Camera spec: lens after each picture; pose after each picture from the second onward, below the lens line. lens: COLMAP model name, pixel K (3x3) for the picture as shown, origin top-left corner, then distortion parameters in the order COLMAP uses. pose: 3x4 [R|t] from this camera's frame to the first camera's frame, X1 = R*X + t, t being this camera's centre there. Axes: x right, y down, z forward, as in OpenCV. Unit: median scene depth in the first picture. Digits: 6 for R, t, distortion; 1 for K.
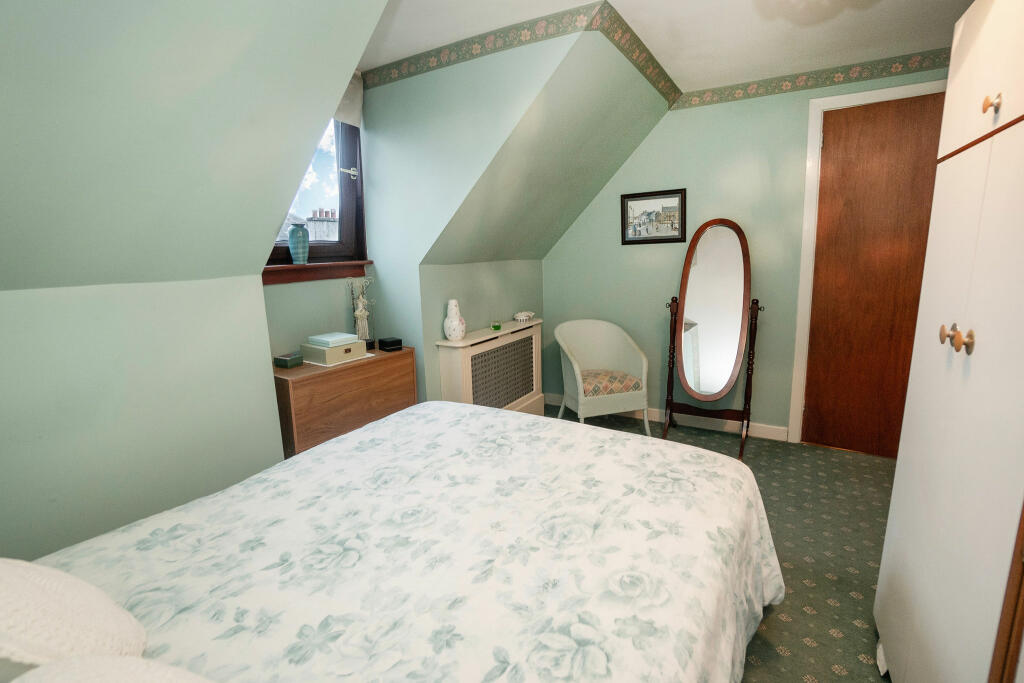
lens RADIAL K [[469.8, 0, 512.0], [0, 469.8, 341.5], [0, 0, 1]] dist [-0.000153, -0.000018]
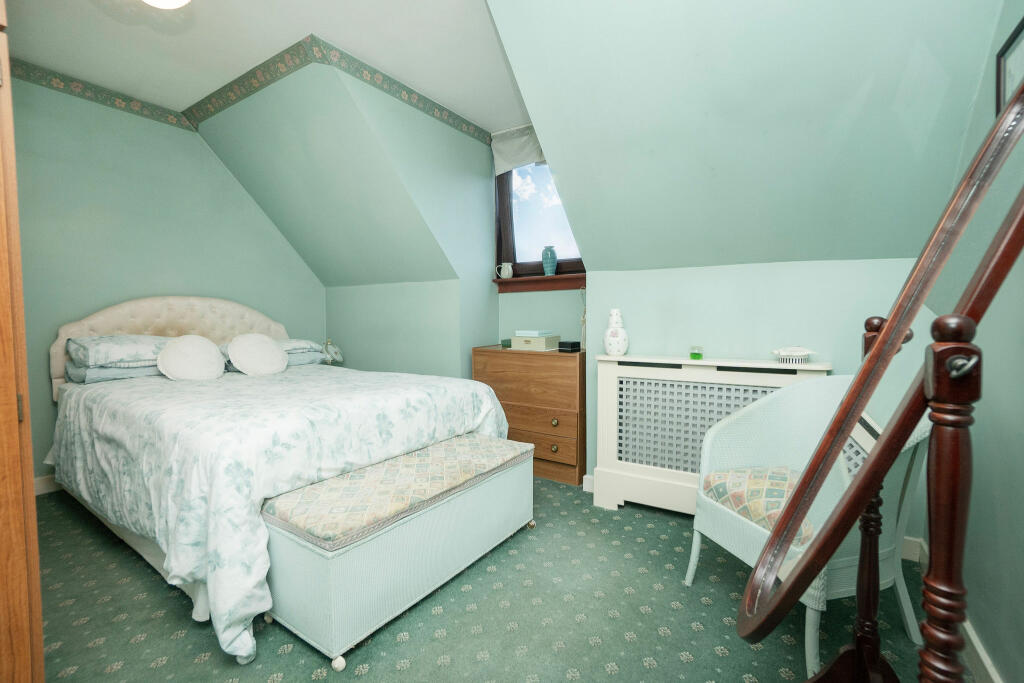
lens RADIAL K [[469.8, 0, 512.0], [0, 469.8, 341.5], [0, 0, 1]] dist [-0.000153, -0.000018]
pose [[-0.058139, 0.075418, -0.995456, 0.874732], [-0.185032, 0.979051, 0.084982, -0.076995], [0.981011, 0.189132, -0.042966, 0.972122]]
